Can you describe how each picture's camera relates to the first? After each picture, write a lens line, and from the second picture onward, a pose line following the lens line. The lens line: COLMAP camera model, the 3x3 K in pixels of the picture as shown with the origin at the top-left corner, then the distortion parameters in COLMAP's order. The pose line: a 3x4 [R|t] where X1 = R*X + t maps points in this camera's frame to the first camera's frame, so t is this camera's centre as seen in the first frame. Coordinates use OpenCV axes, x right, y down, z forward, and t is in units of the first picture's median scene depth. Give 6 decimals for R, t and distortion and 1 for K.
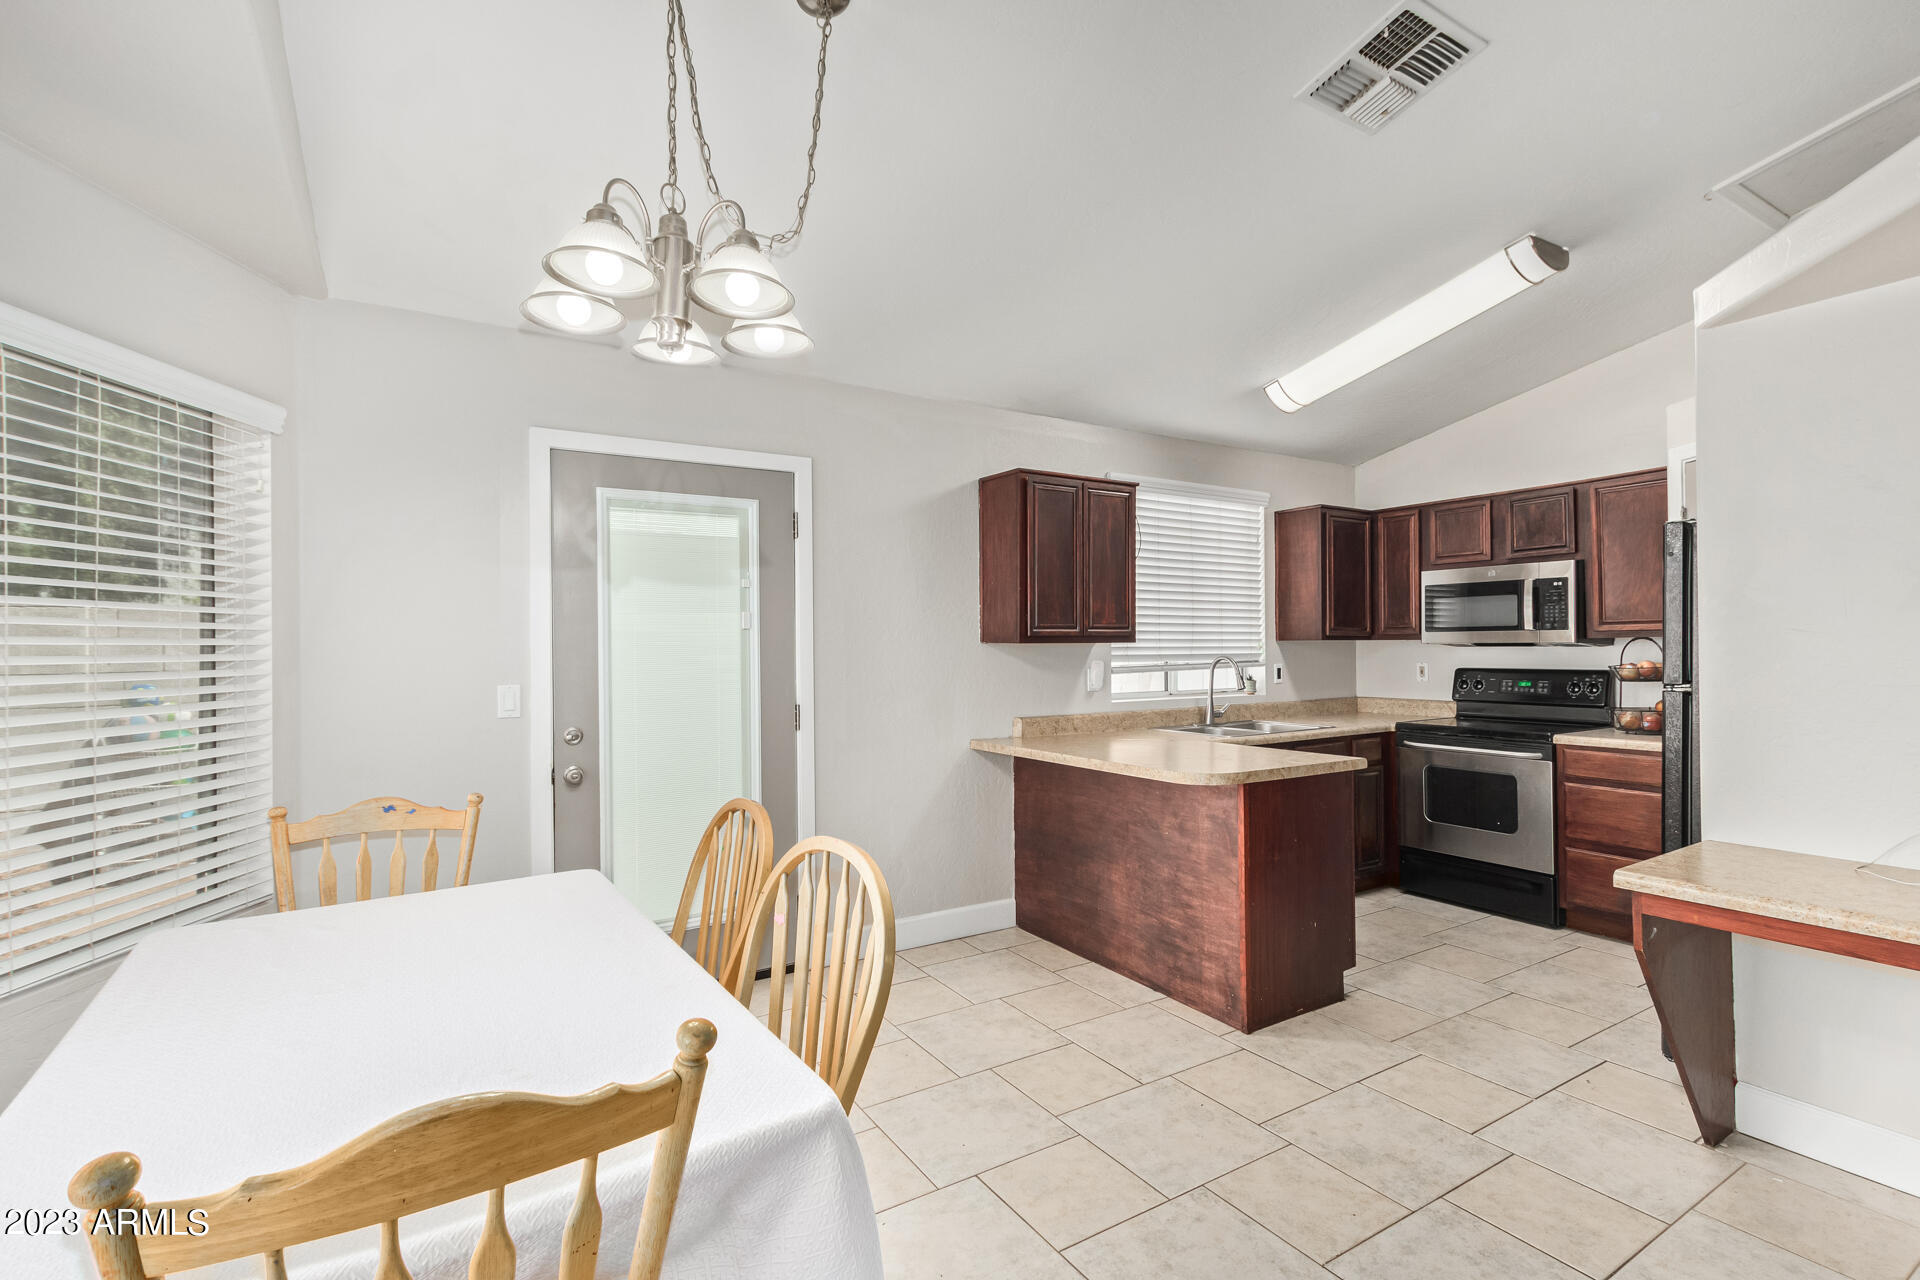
lens RADIAL K [[878.3, 0, 963.5], [0, 878.3, 644.2], [0, 0, 1]] dist [0.012130, -0.001231]
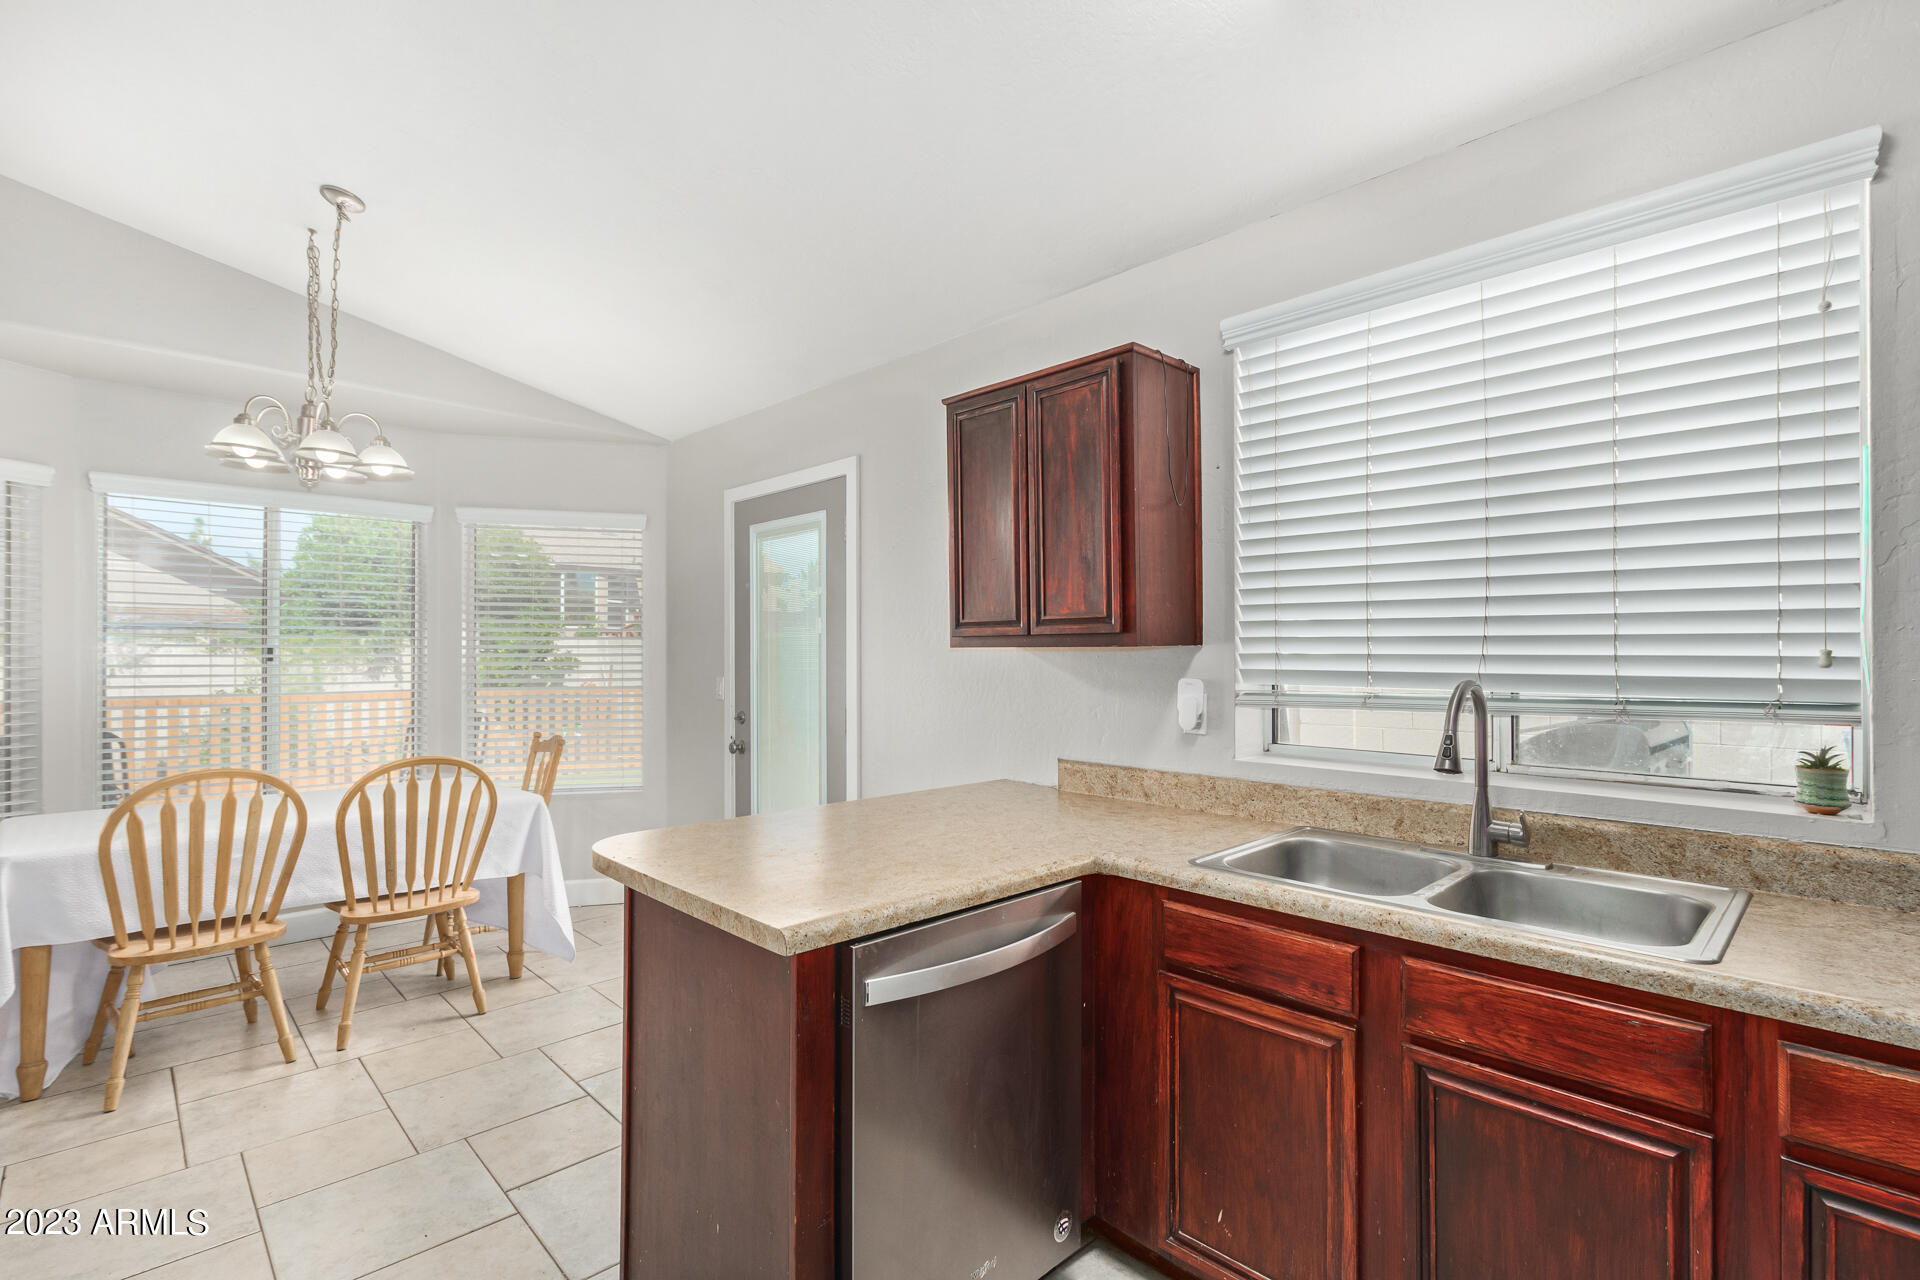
lens RADIAL K [[859.0, 0, 929.0], [0, 859.0, 643.5], [0, 0, 1]] dist [-0.001579, -0.000184]
pose [[0.223613, 0.008707, -0.974639, 0.615229], [0.007784, 0.999912, 0.010719, -0.010144], [0.974647, -0.009984, 0.223526, 0.697626]]
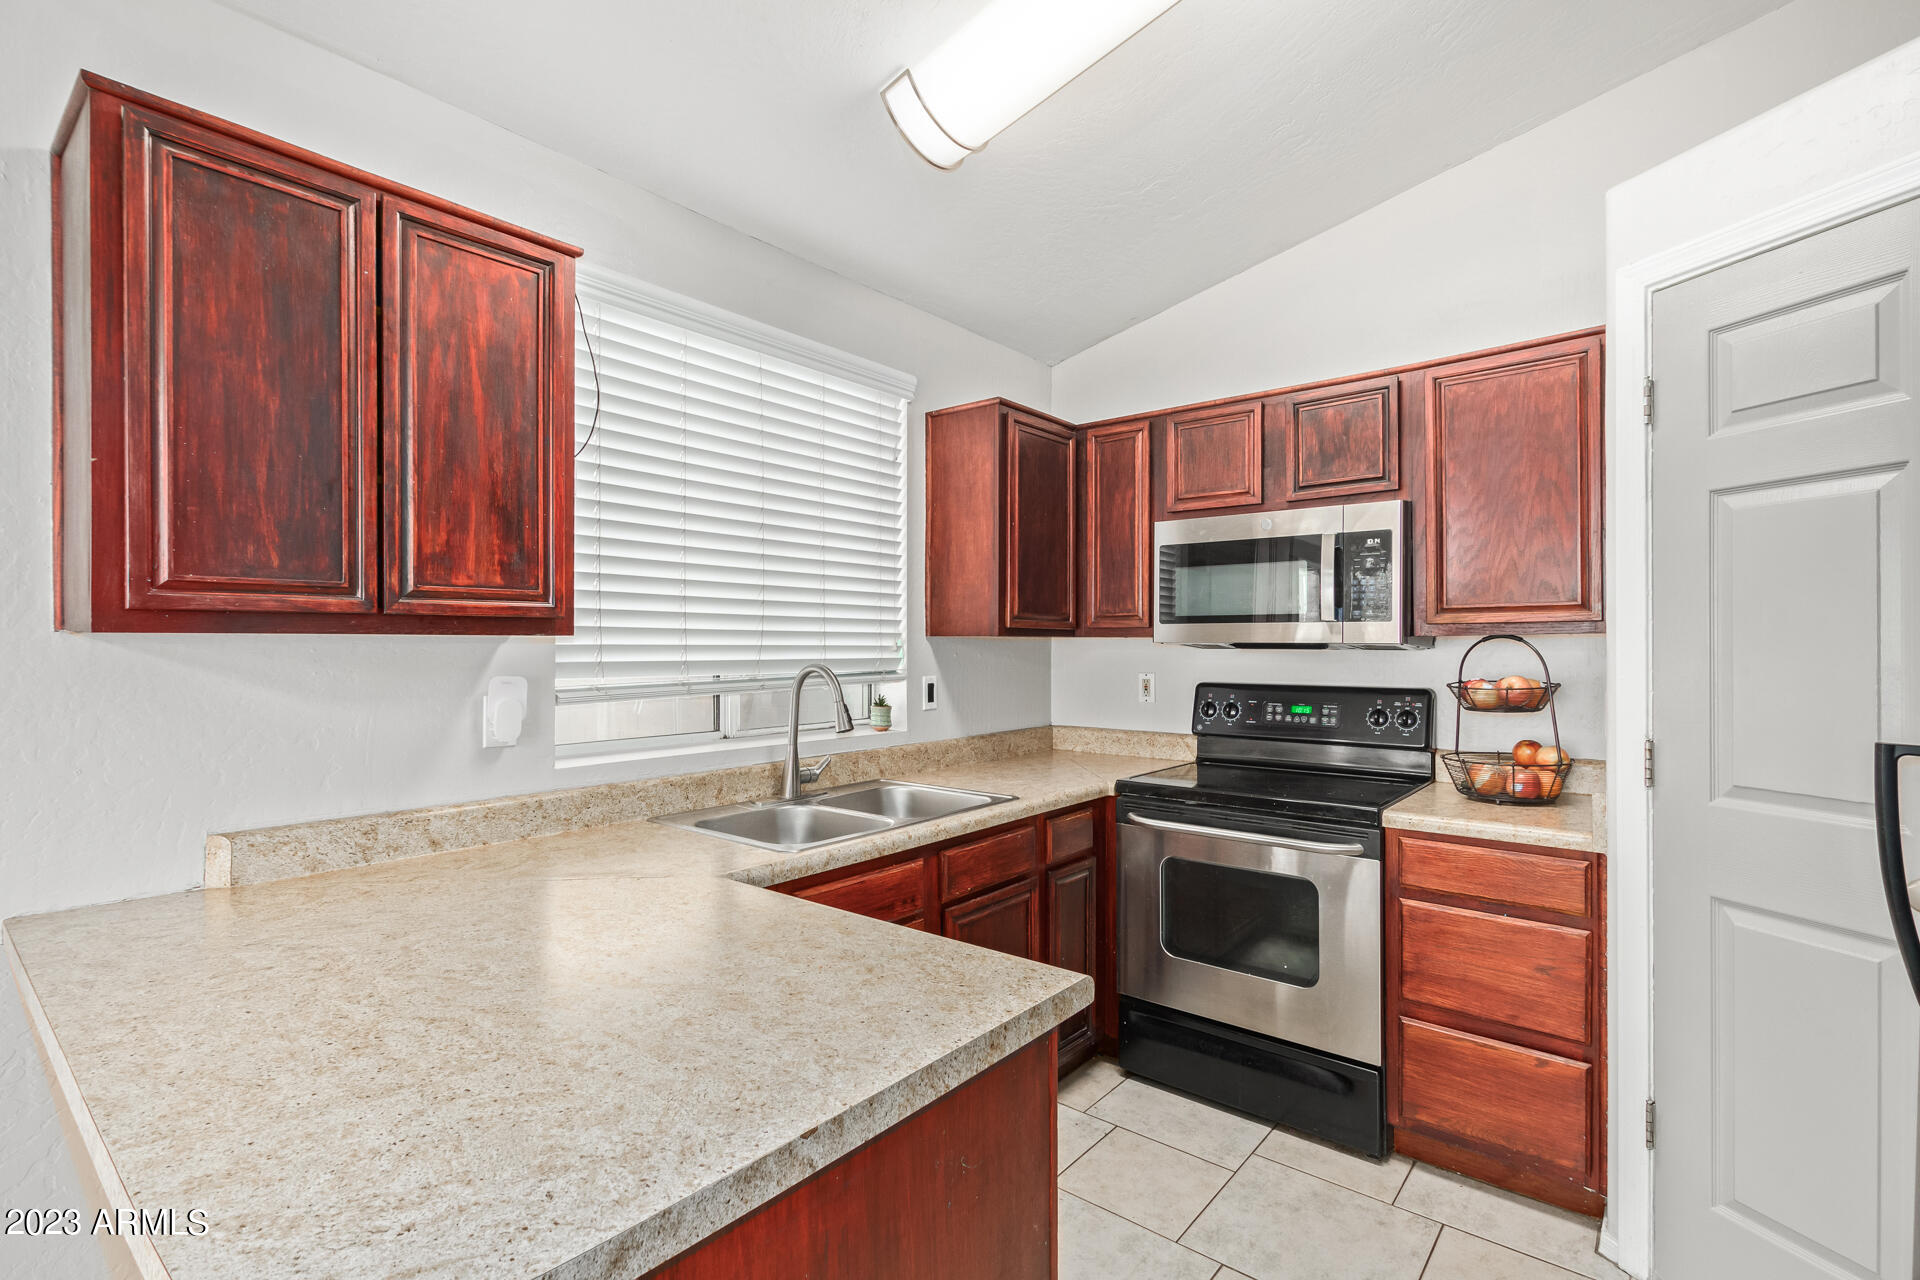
lens RADIAL K [[889.4, 0, 960.0], [0, 889.4, 640.0], [0, 0, 1]] dist [0.002601, 0.000268]
pose [[0.947366, 0.009470, 0.320012, 0.215233], [-0.008734, 0.999955, -0.003737, 0.000582], [-0.320033, 0.000745, 0.947406, 0.499010]]
